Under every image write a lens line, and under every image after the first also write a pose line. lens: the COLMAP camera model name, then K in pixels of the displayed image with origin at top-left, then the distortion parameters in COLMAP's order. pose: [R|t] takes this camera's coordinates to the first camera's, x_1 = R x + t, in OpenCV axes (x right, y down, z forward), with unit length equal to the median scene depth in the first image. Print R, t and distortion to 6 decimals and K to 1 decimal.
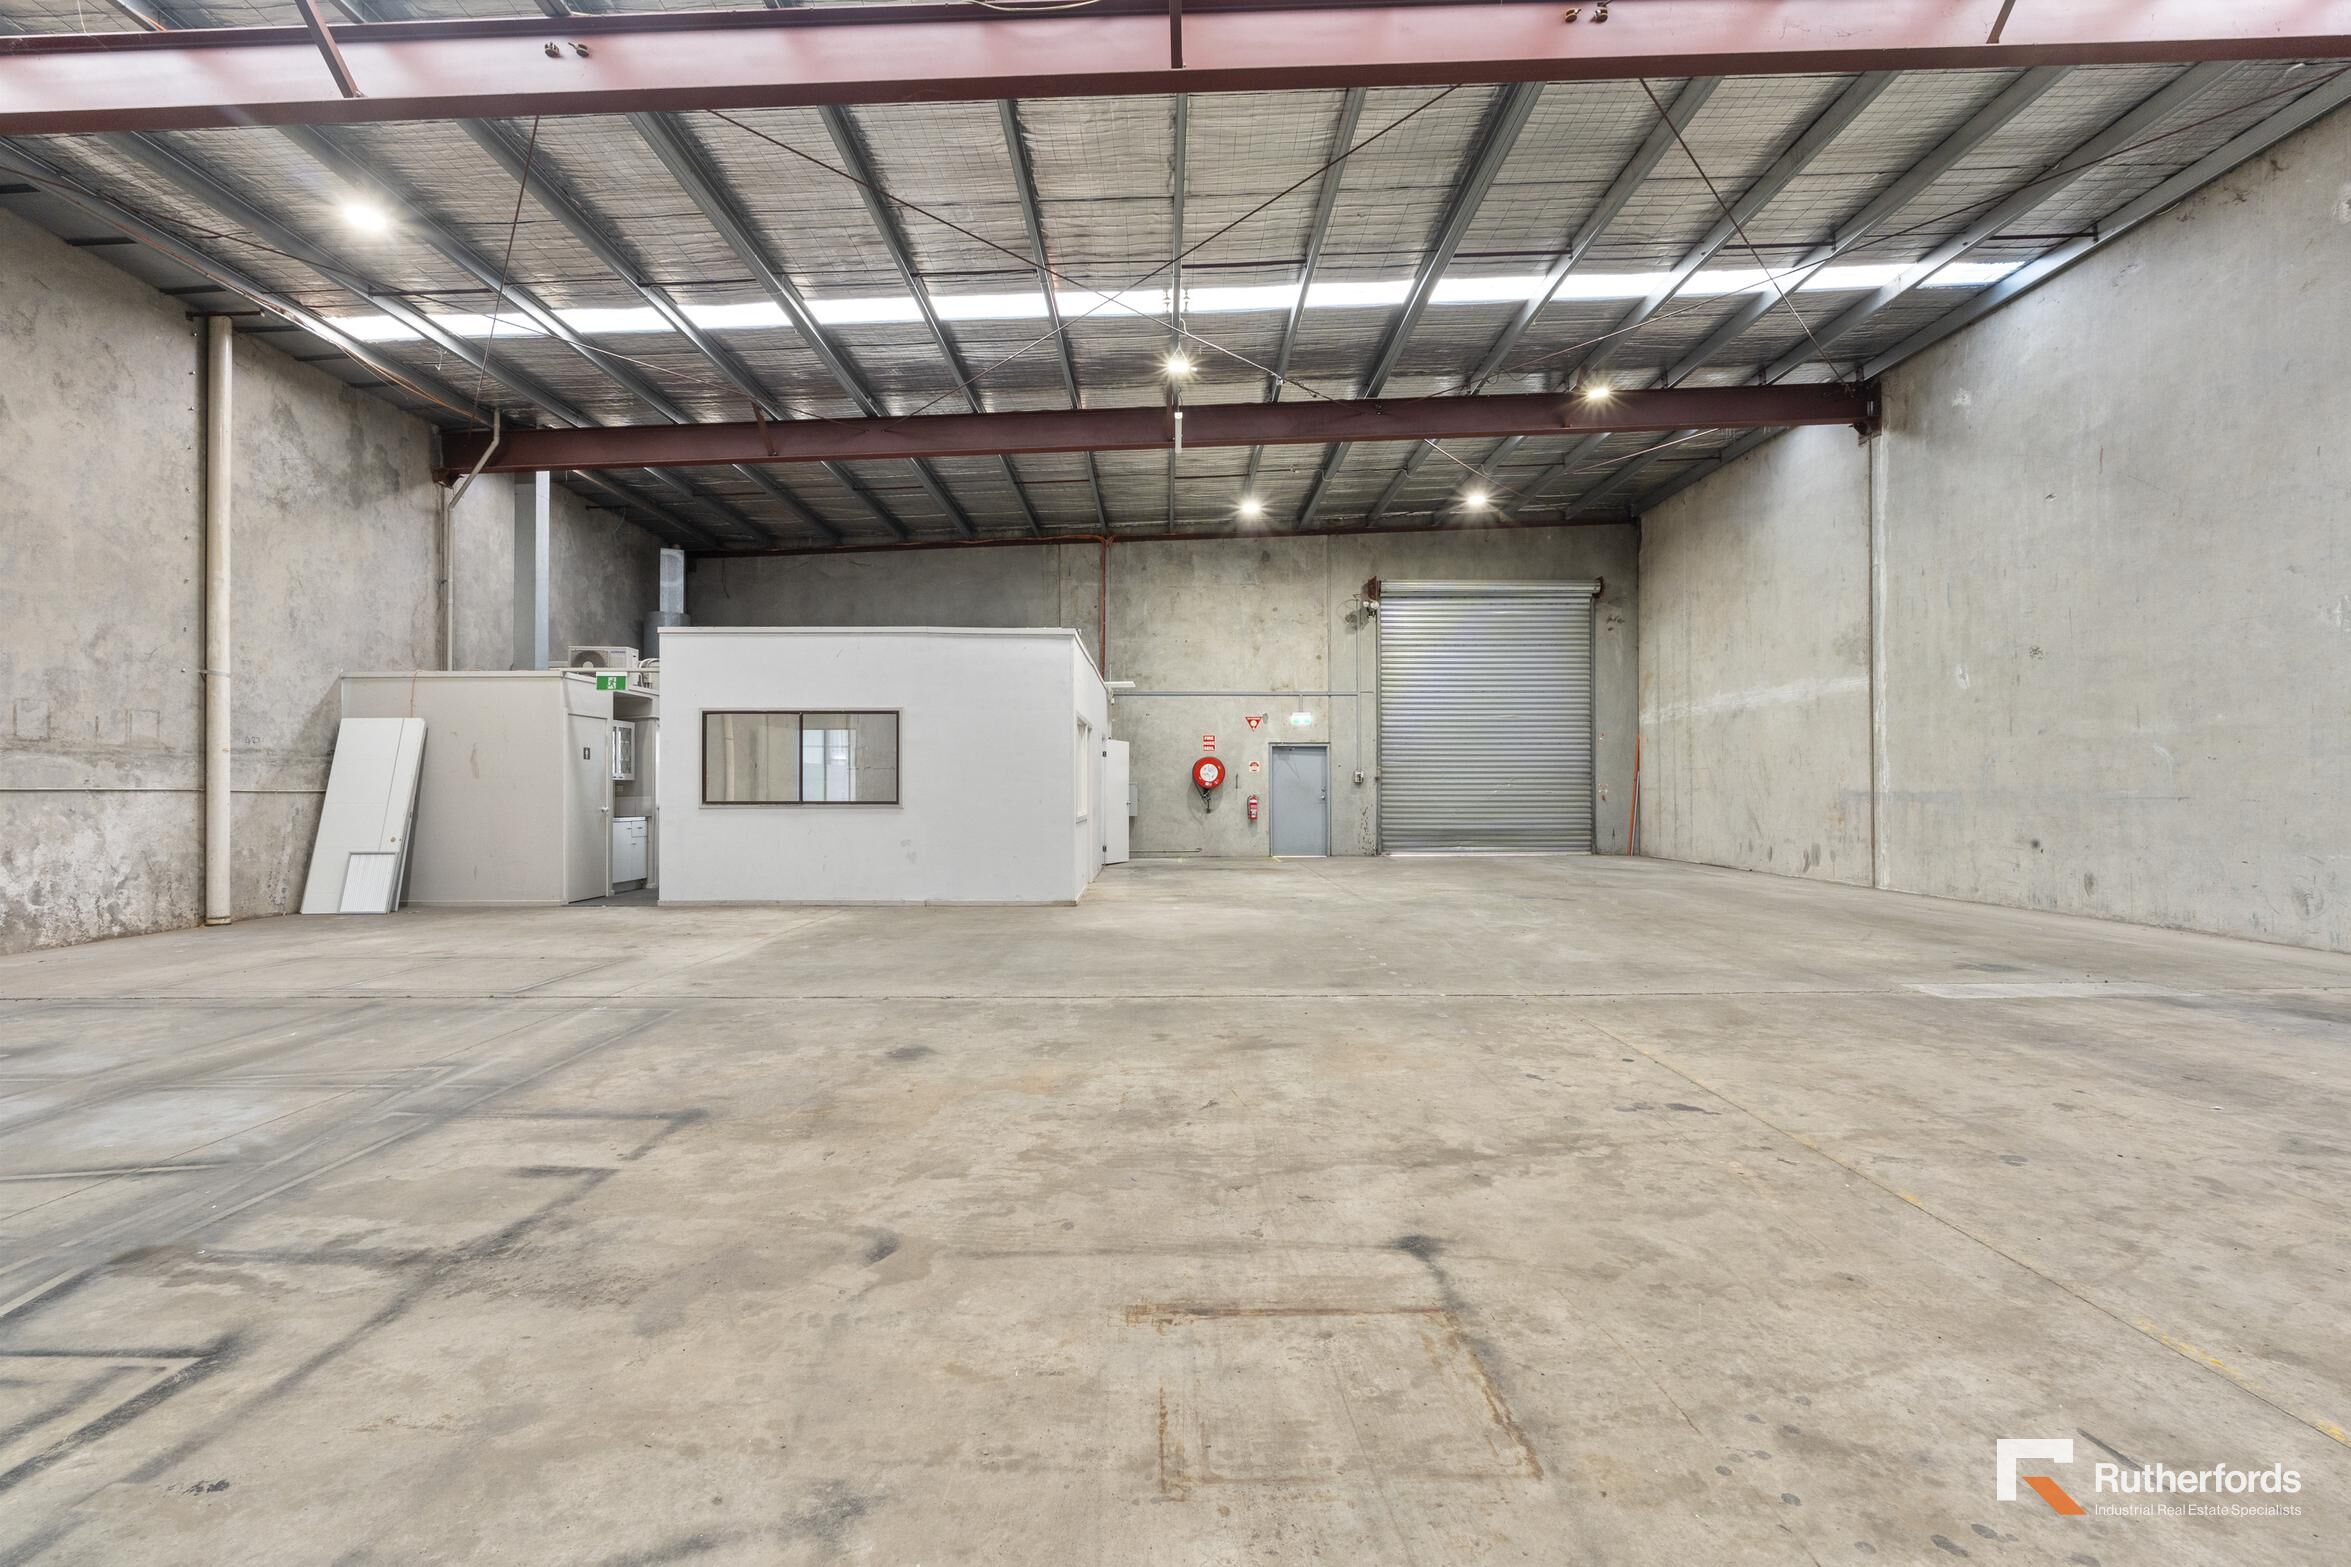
lens RADIAL K [[1018.1, 0, 1174.3], [0, 1018.1, 784.8], [0, 0, 1]] dist [-0.008611, 0.000219]
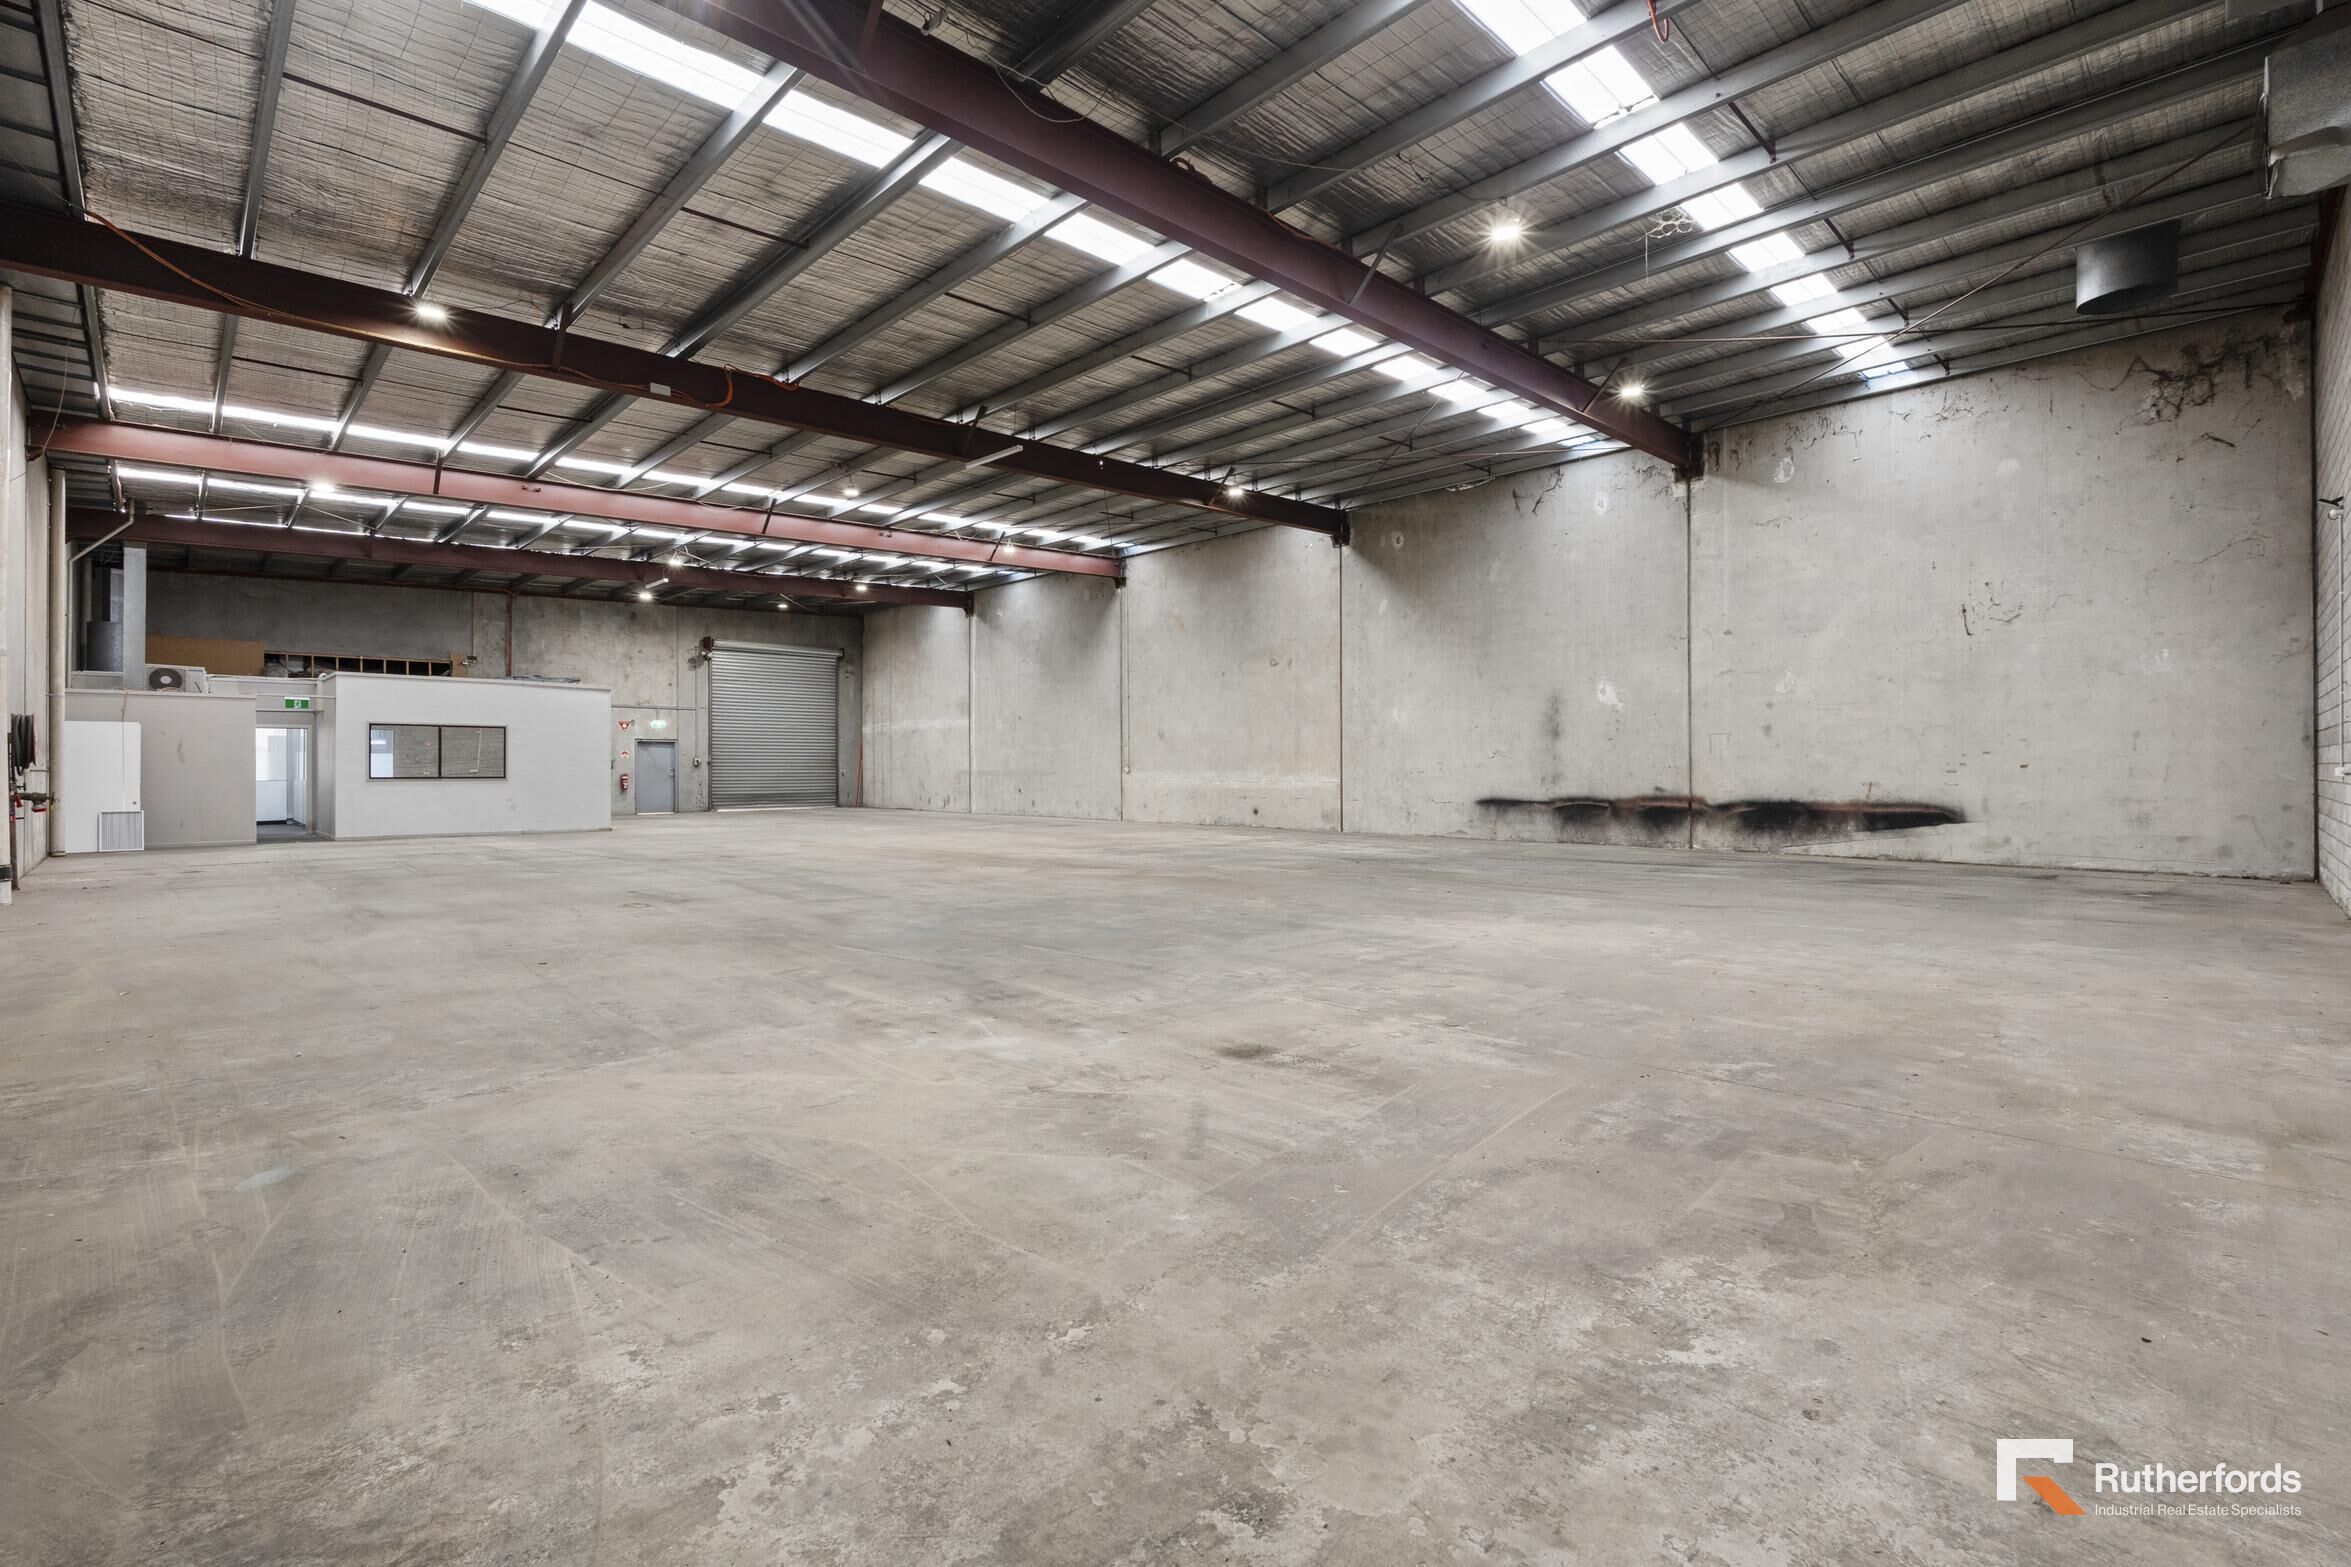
lens RADIAL K [[1018.1, 0, 1195.2], [0, 1018.1, 765.8], [0, 0, 1]] dist [-0.008611, 0.000219]
pose [[0.702205, 0.002592, 0.711970, -0.422013], [-0.003982, 0.999992, 0.000287, -0.005102], [-0.711964, -0.003037, 0.702209, -0.698212]]
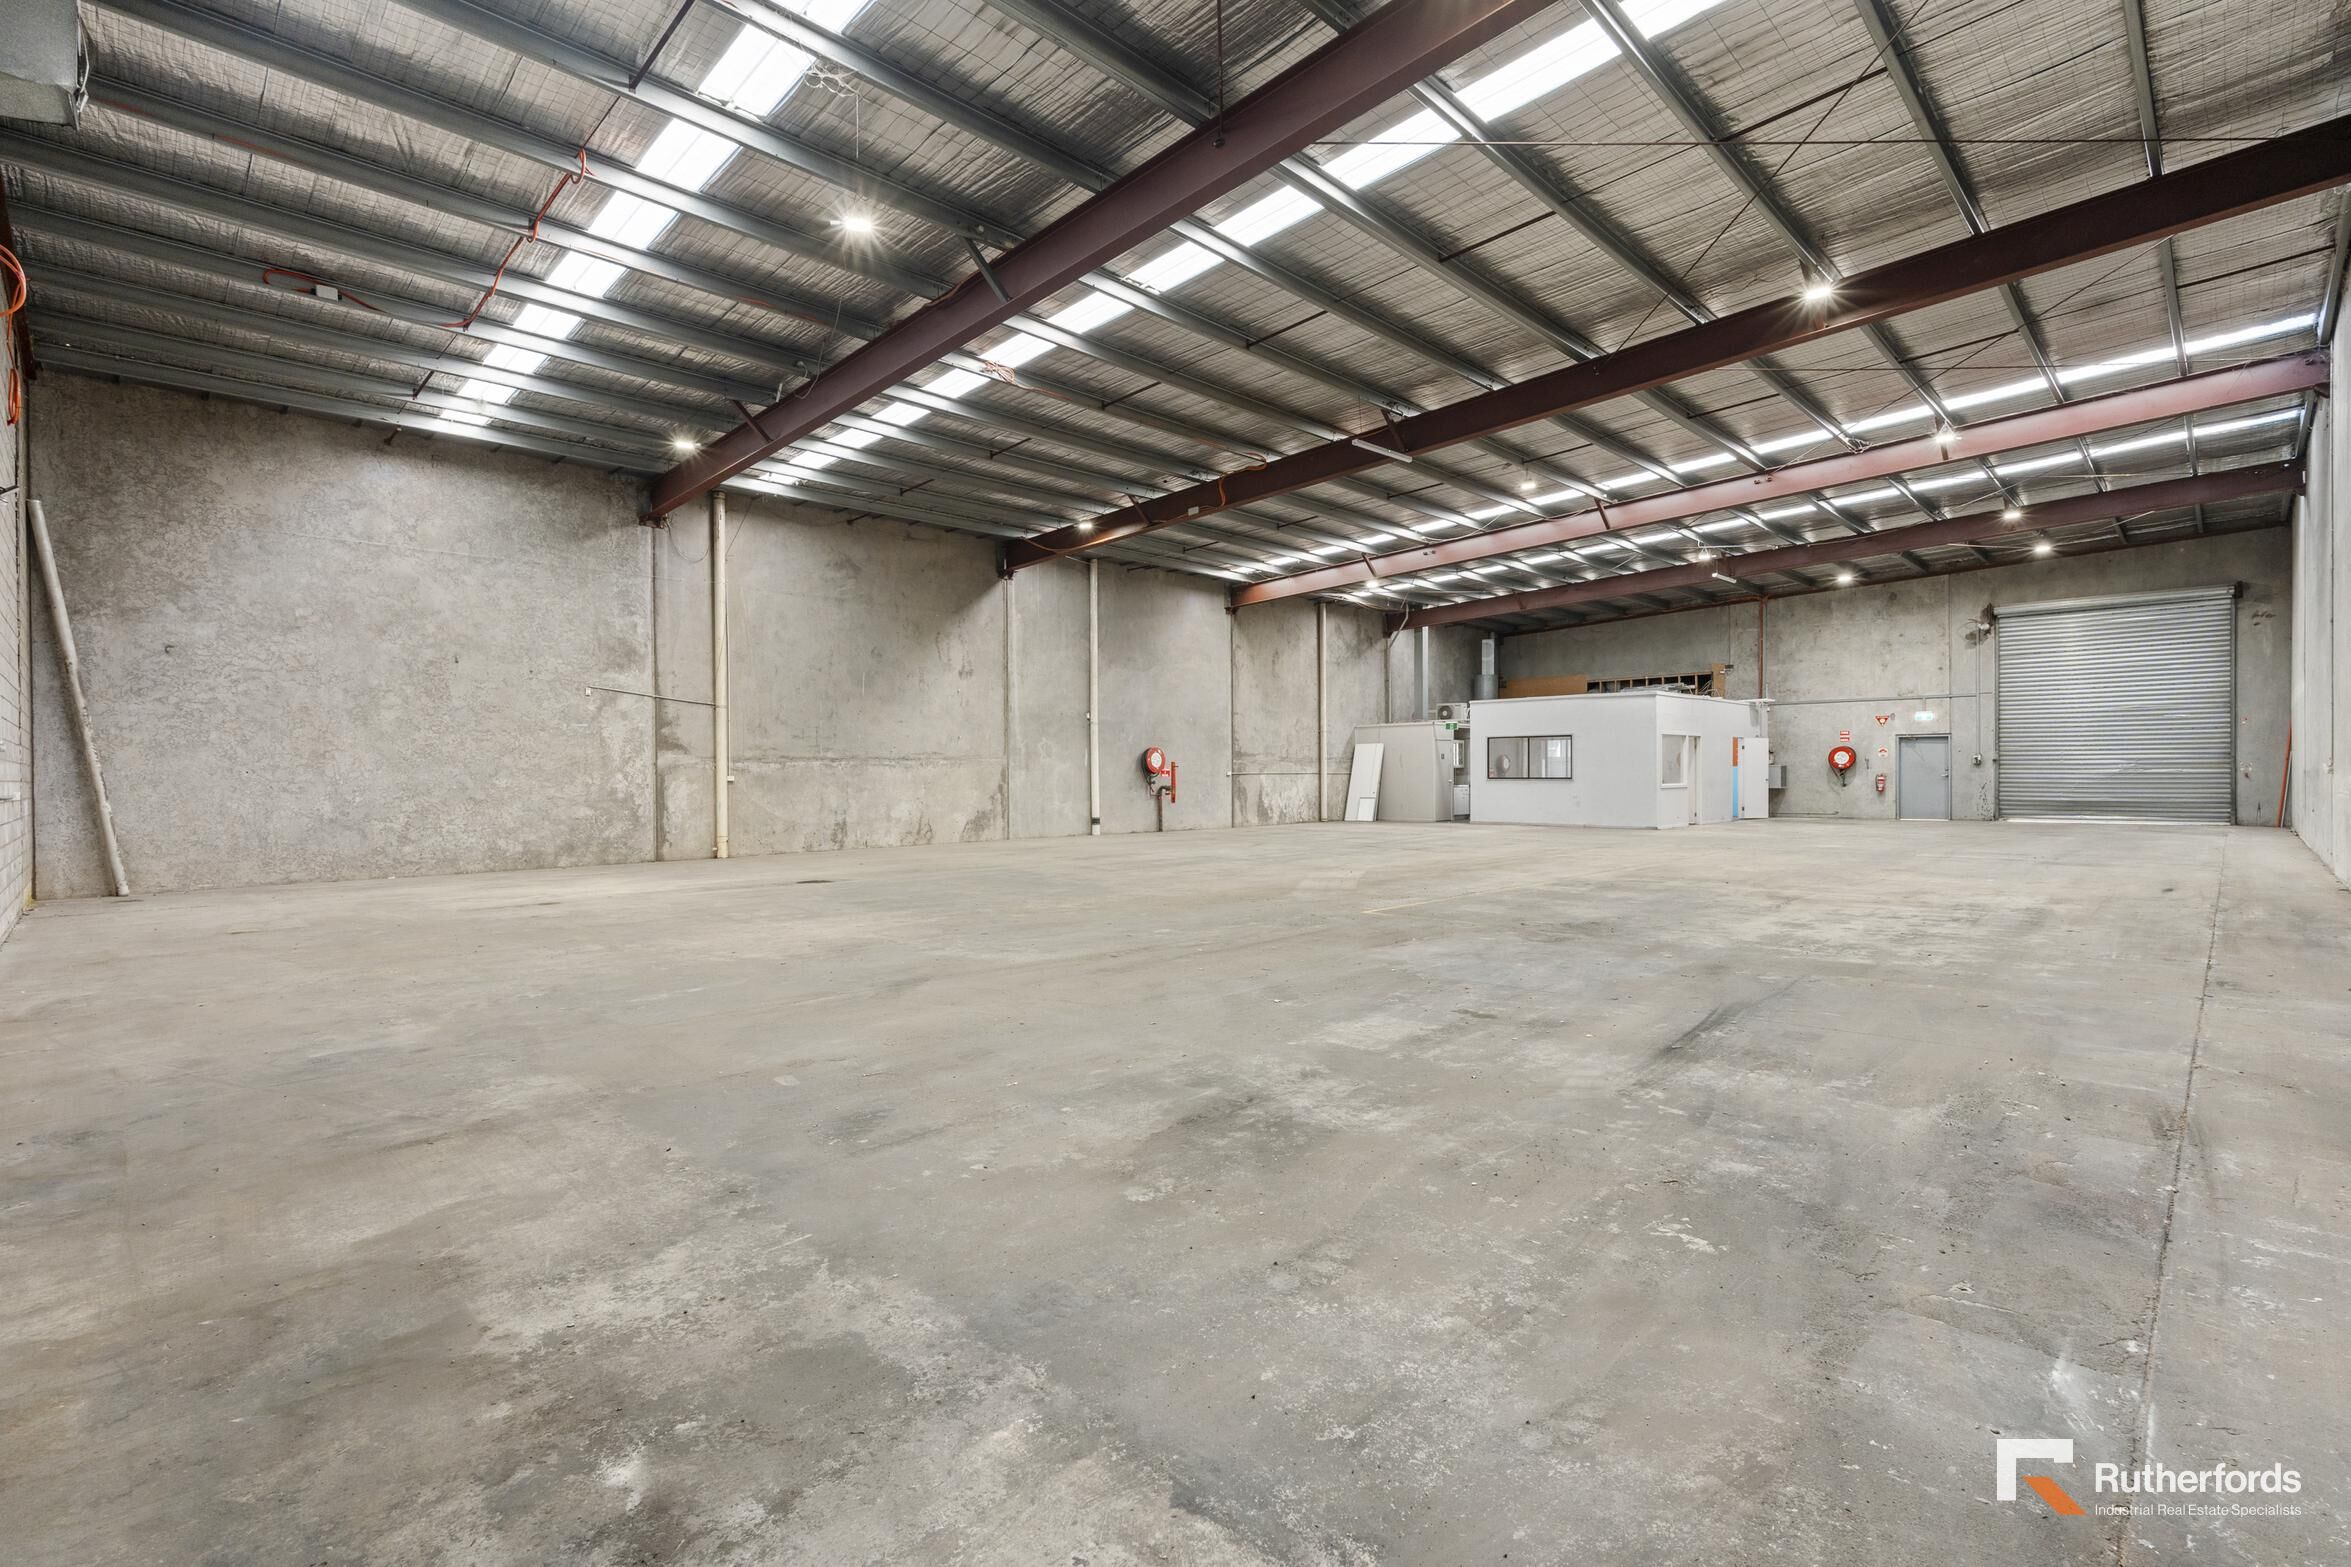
lens RADIAL K [[1072.7, 0, 1172.3], [0, 1072.7, 789.0], [0, 0, 1]] dist [-0.014876, 0.000260]
pose [[0.702735, 0.007076, -0.711416, 0.447173], [0.009965, 0.999755, 0.019787, -0.007404], [0.711381, -0.020995, 0.702492, -0.712145]]
